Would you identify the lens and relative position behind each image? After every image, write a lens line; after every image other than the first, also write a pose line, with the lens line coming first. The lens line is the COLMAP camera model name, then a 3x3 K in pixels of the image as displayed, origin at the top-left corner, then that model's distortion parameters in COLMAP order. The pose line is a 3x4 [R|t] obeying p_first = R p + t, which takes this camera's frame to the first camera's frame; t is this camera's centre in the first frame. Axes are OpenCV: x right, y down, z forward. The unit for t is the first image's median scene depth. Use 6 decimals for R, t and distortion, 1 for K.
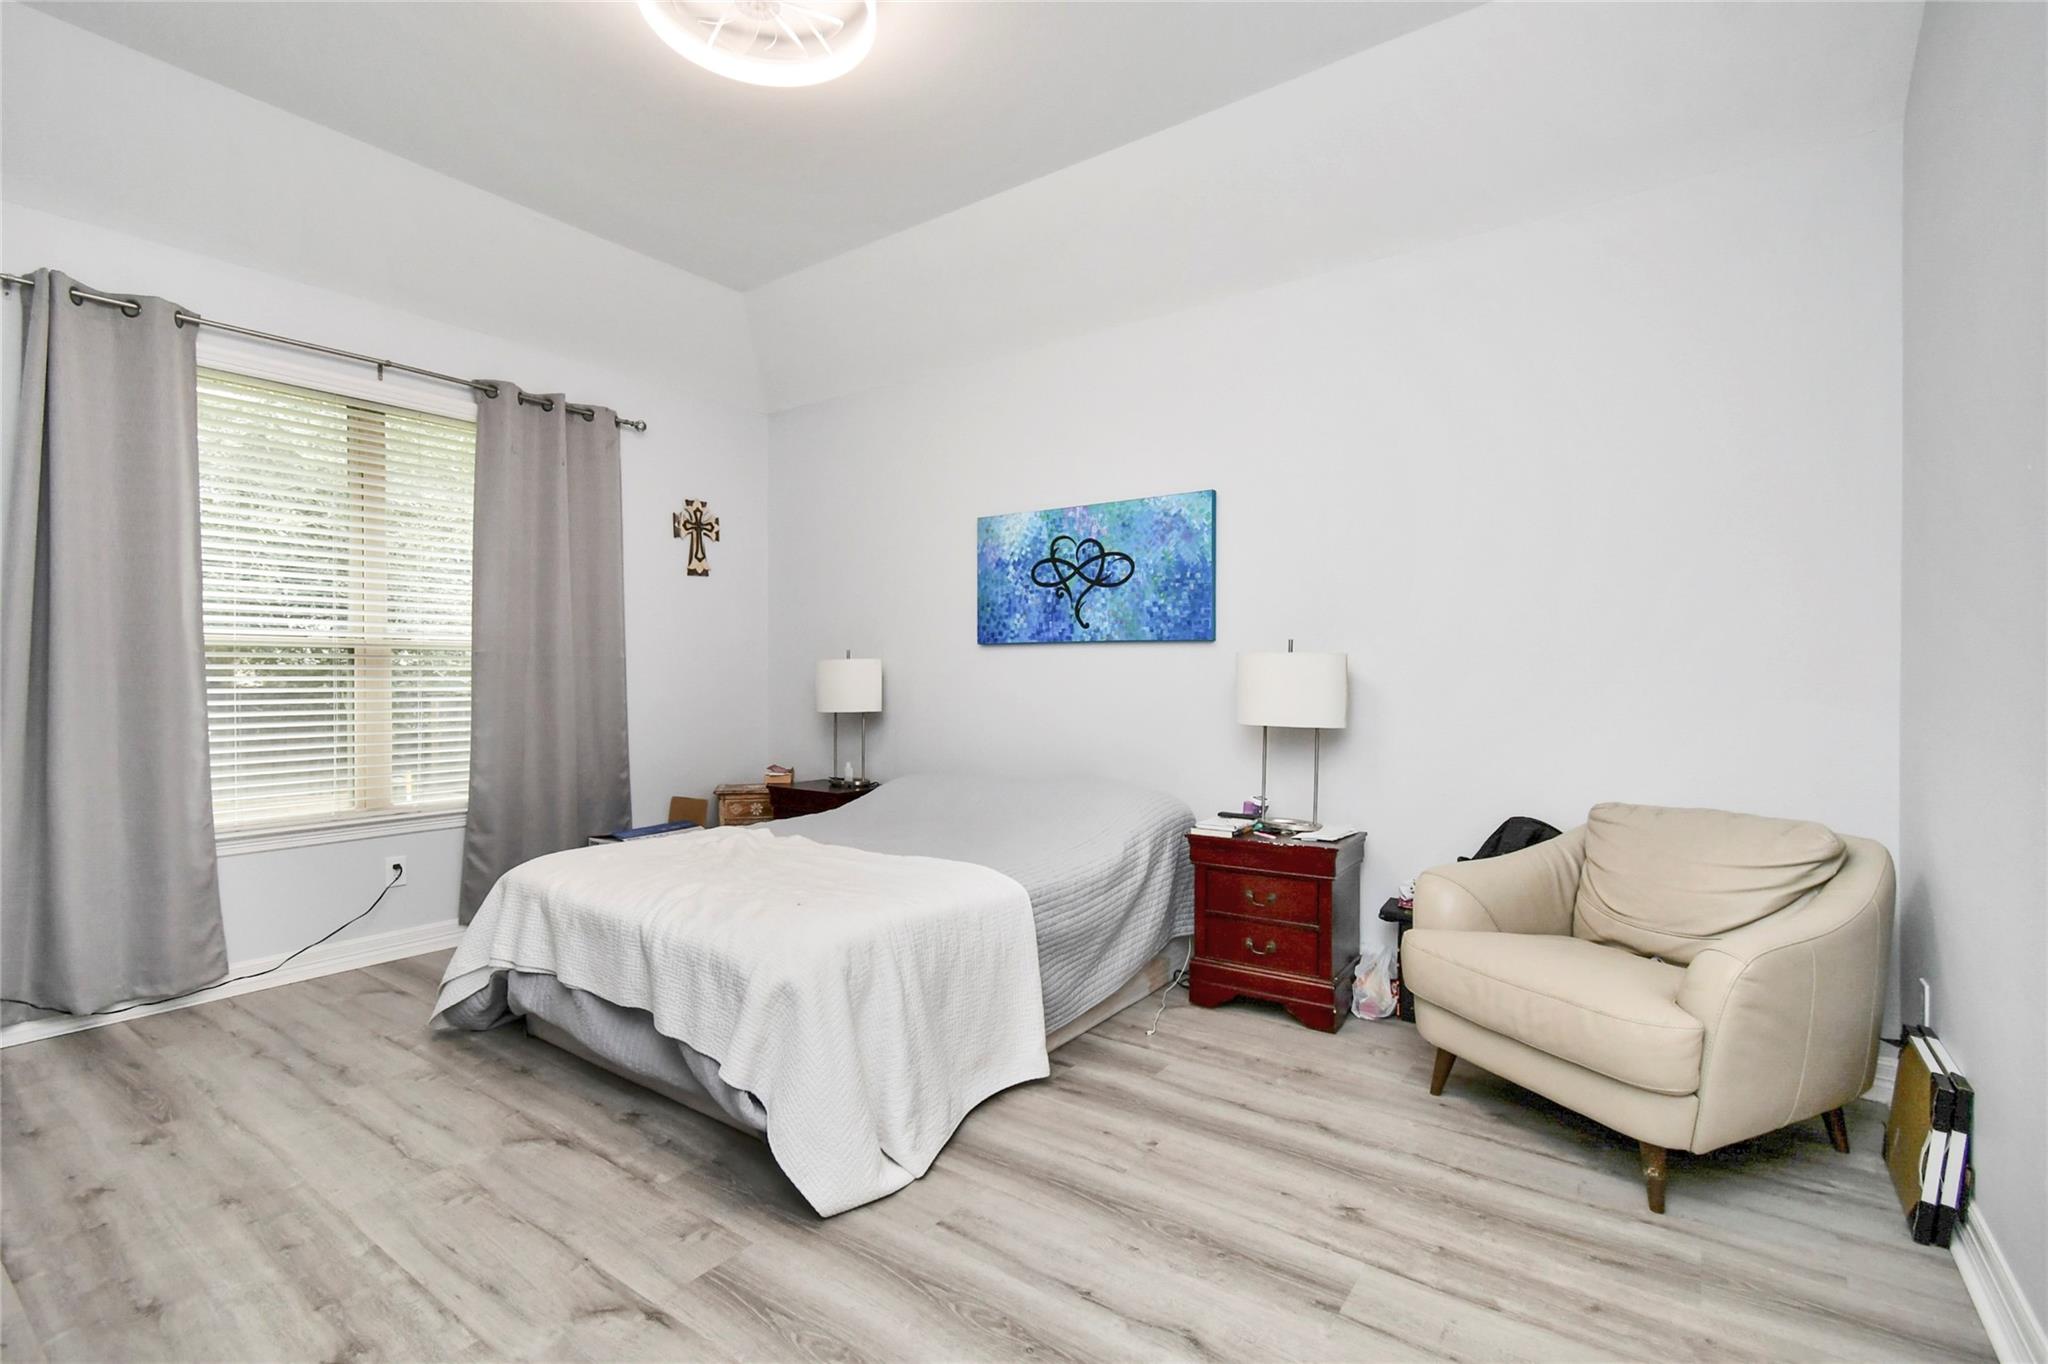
lens RADIAL K [[913.8, 0, 1029.1], [0, 913.8, 692.5], [0, 0, 1]] dist [0.006252, -0.003415]
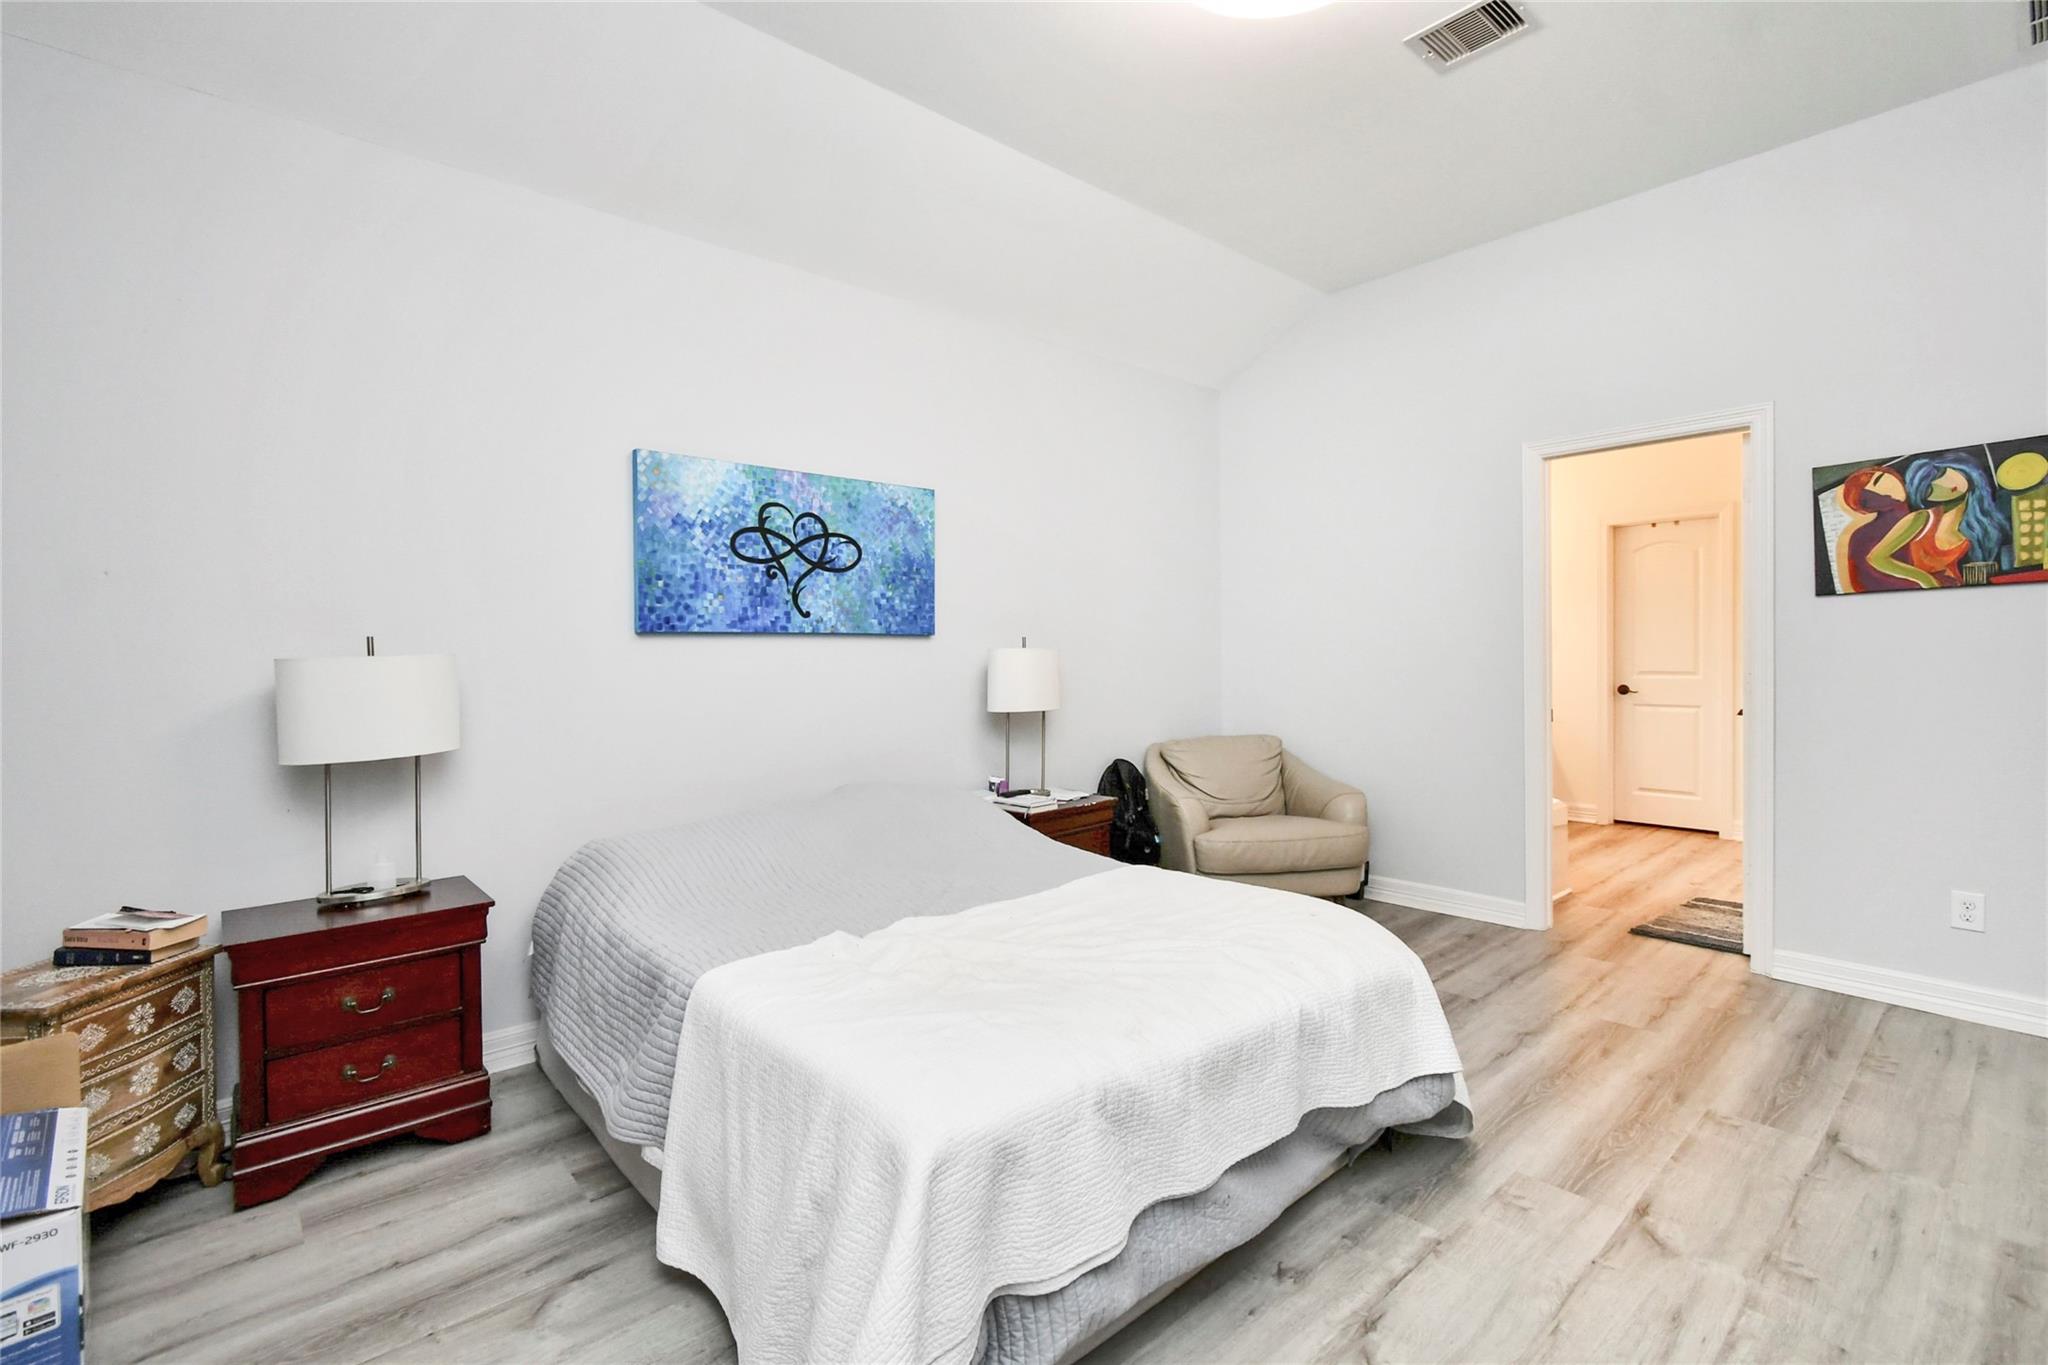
lens RADIAL K [[913.8, 0, 1024.2], [0, 913.8, 668.9], [0, 0, 1]] dist [0.006252, -0.003415]
pose [[0.230635, -0.010781, 0.972981, -0.713656], [0.044554, 0.999007, 0.000508, -0.014622], [-0.972020, 0.043233, 0.230887, 0.612549]]
